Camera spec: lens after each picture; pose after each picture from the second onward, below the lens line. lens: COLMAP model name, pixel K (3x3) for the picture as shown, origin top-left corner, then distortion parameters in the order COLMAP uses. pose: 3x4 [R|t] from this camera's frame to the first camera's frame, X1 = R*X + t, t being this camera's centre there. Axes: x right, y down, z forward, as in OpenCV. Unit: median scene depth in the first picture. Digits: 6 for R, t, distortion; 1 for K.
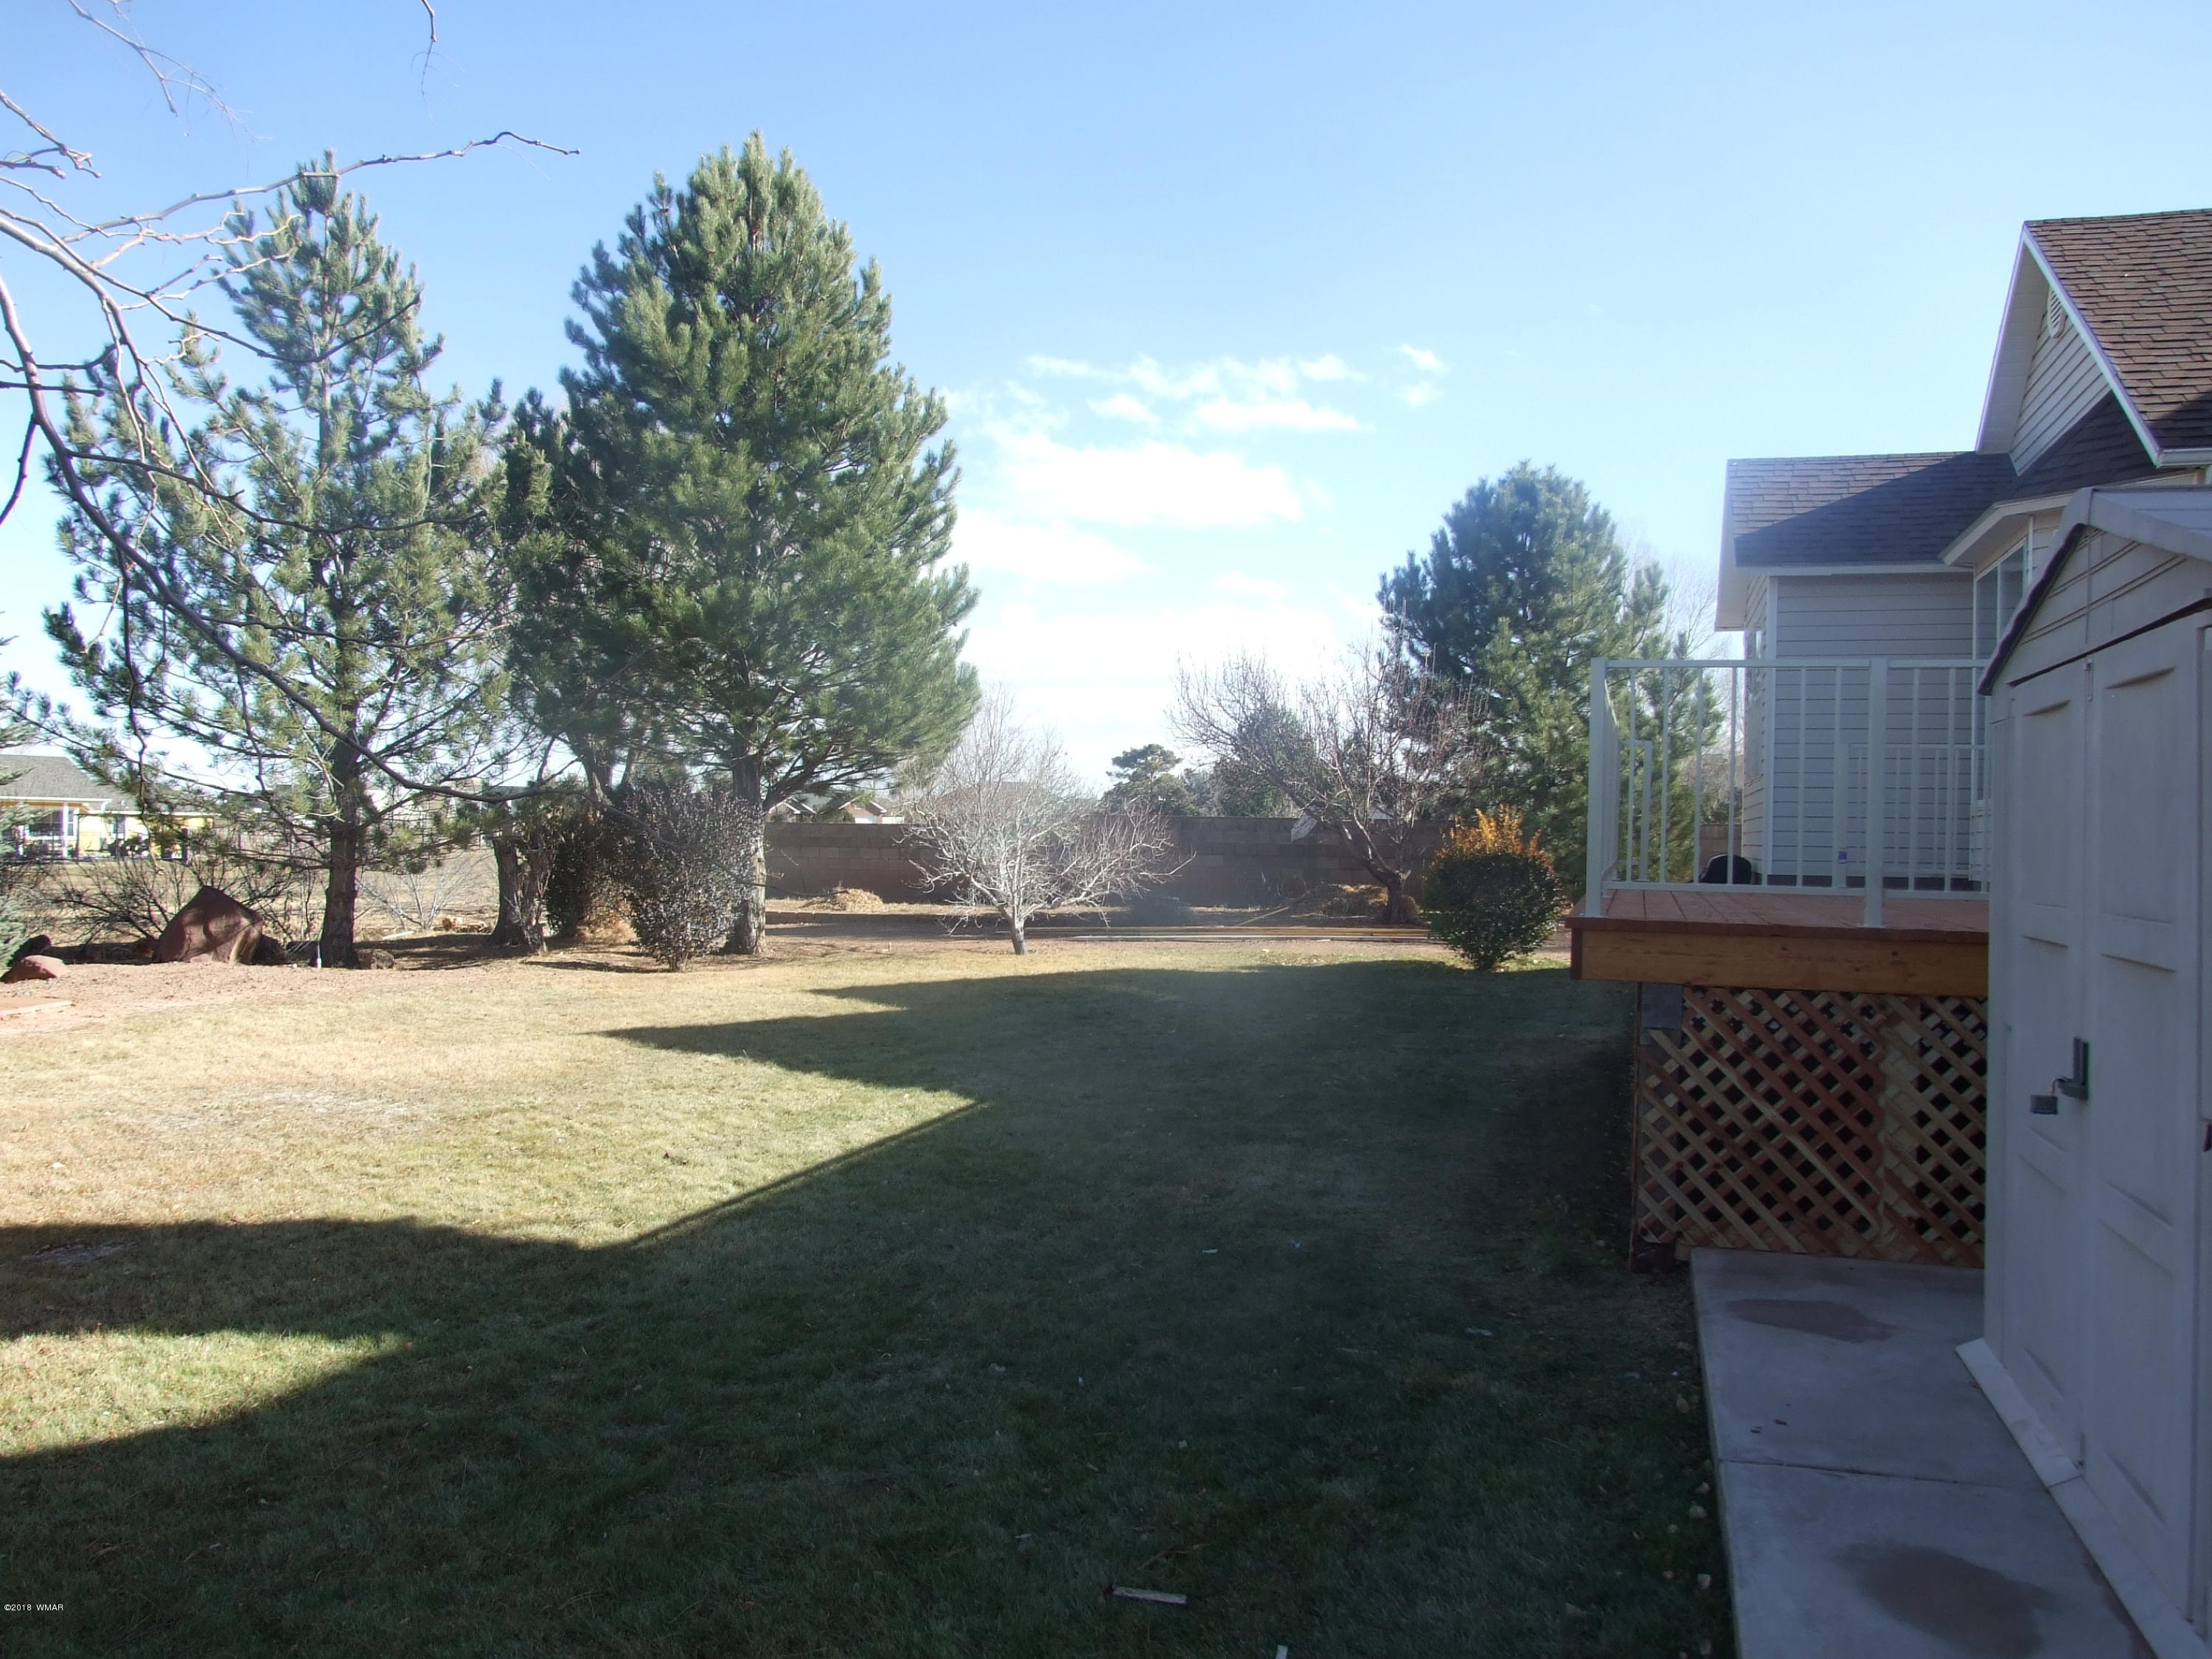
lens RADIAL K [[1745.7, 0, 1116.0], [0, 1745.7, 845.7], [0, 0, 1]] dist [-0.065465, 0.064644]
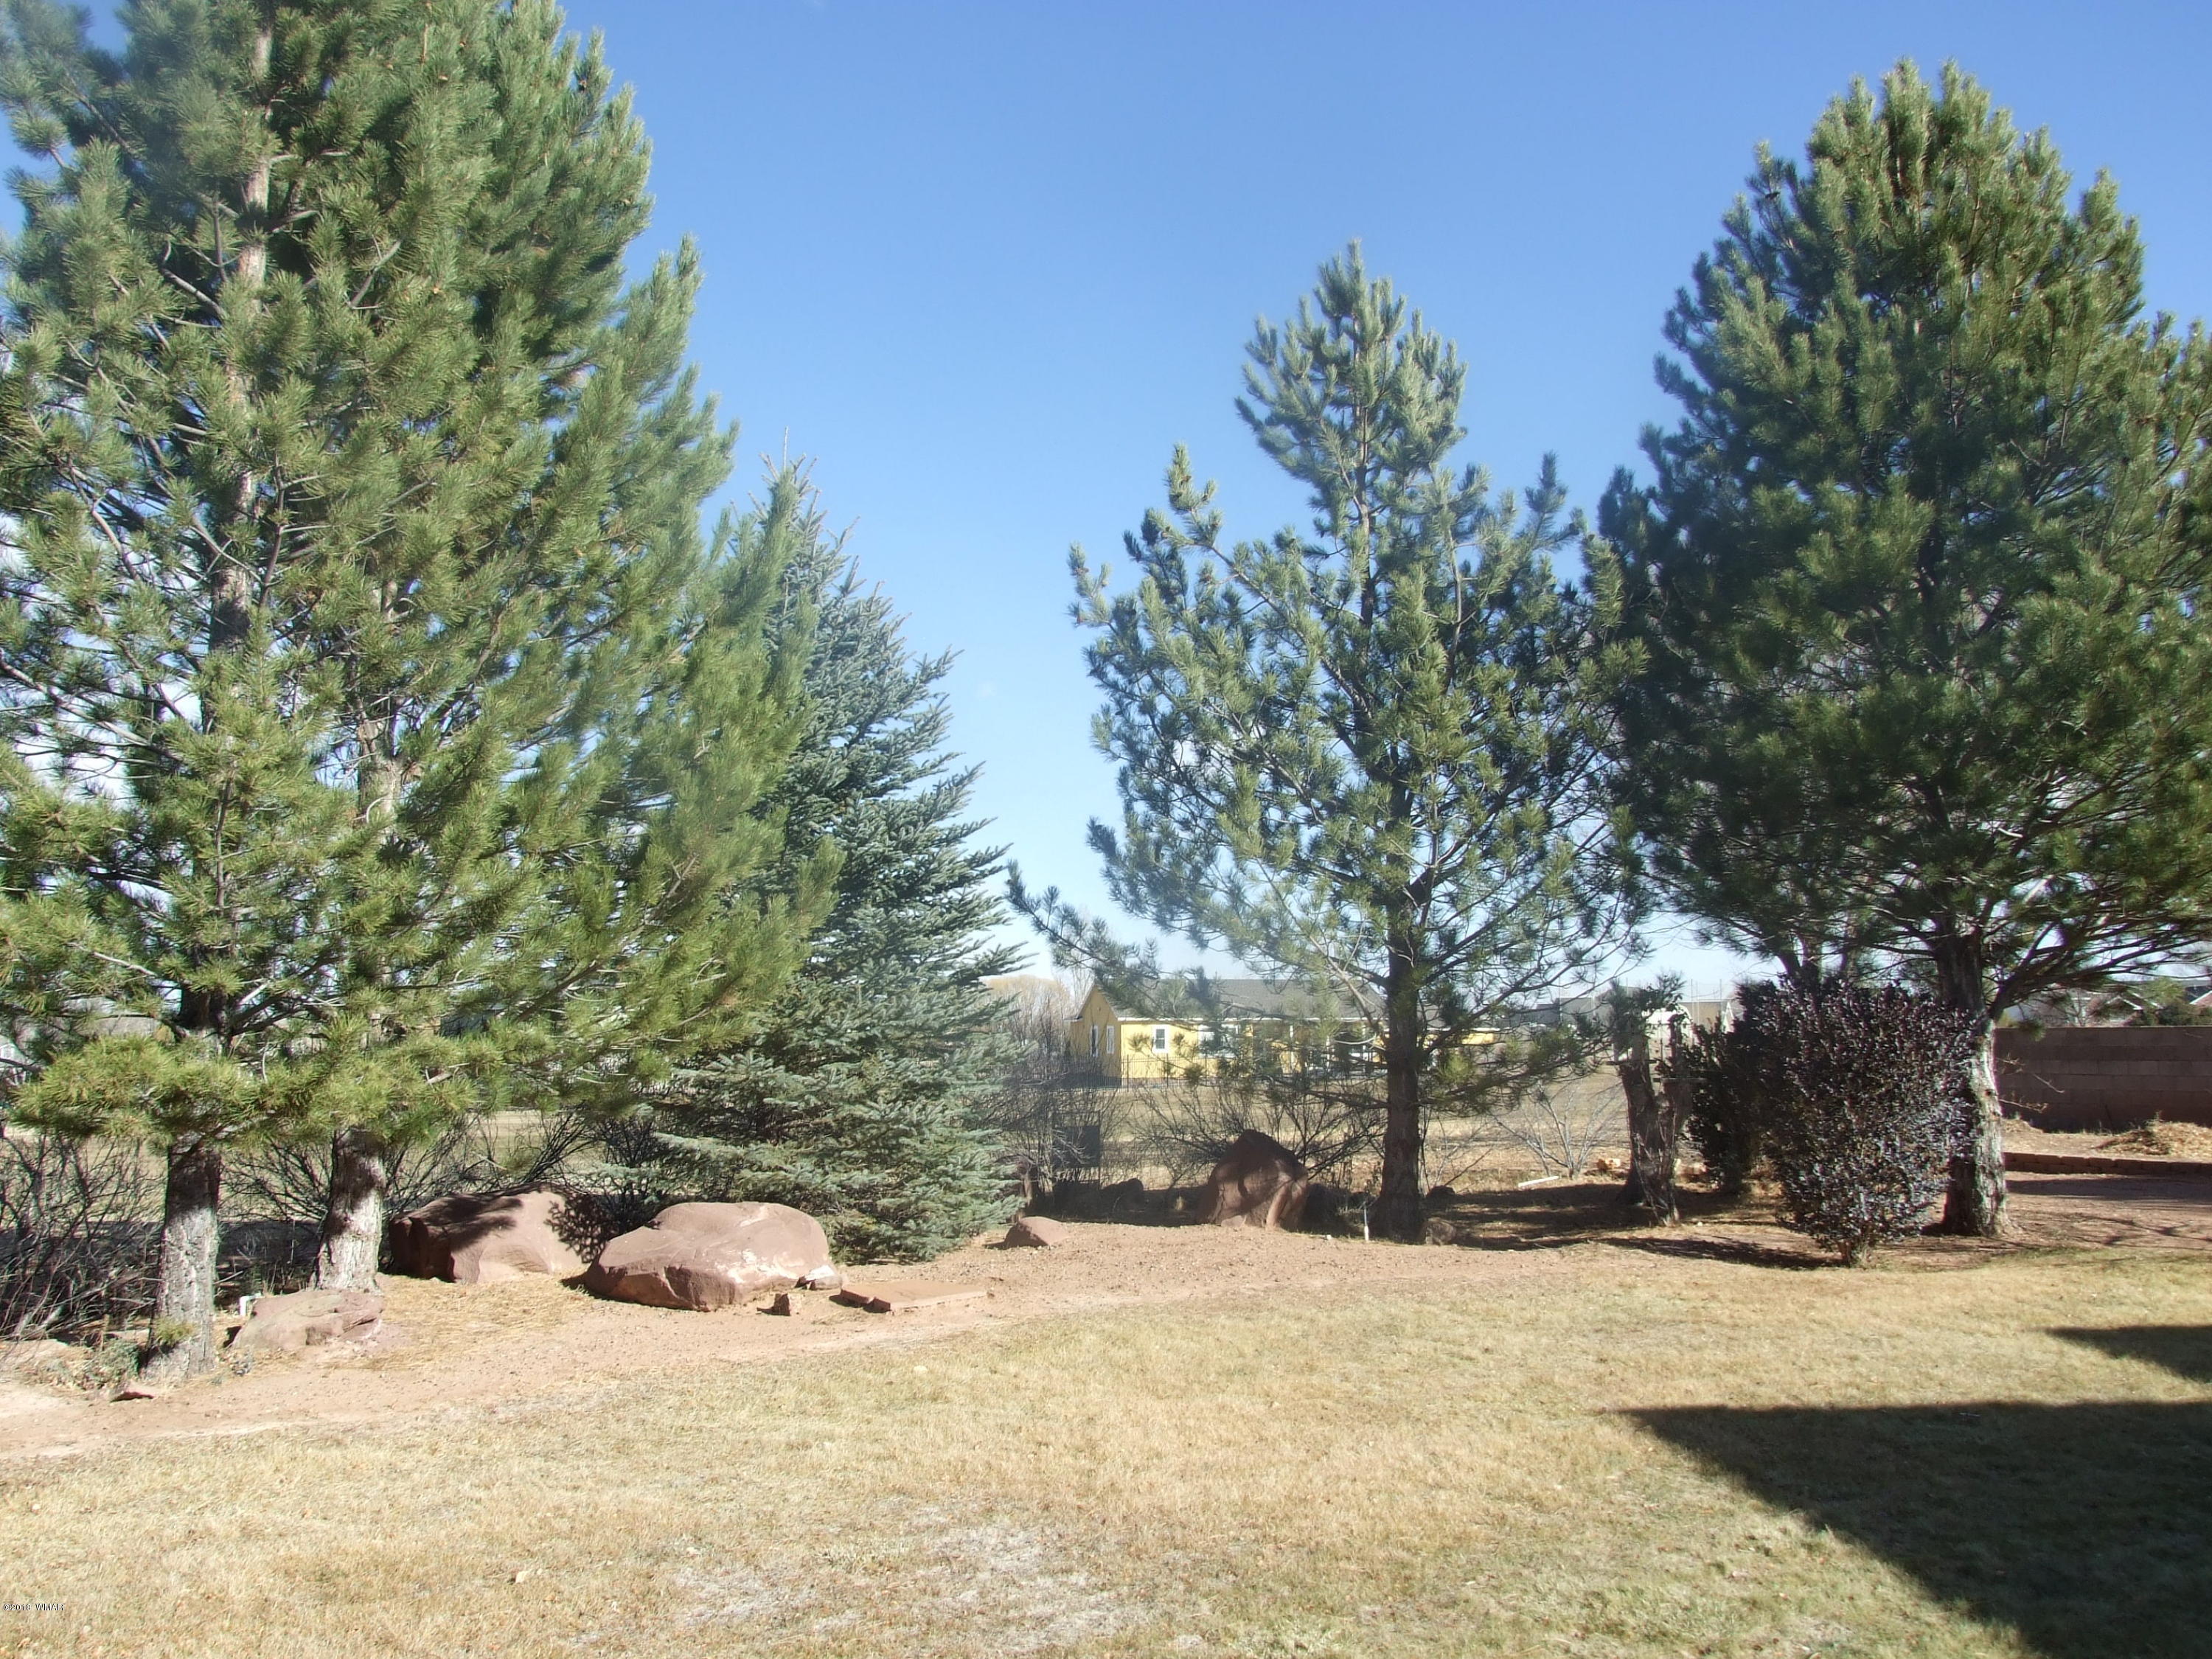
lens RADIAL K [[1745.7, 0, 1116.0], [0, 1745.7, 845.7], [0, 0, 1]] dist [-0.065465, 0.064644]
pose [[0.751380, -0.091993, -0.653426, -0.019032], [0.014085, 0.992245, -0.123497, -0.008765], [0.659719, 0.083590, 0.746849, 0.302996]]
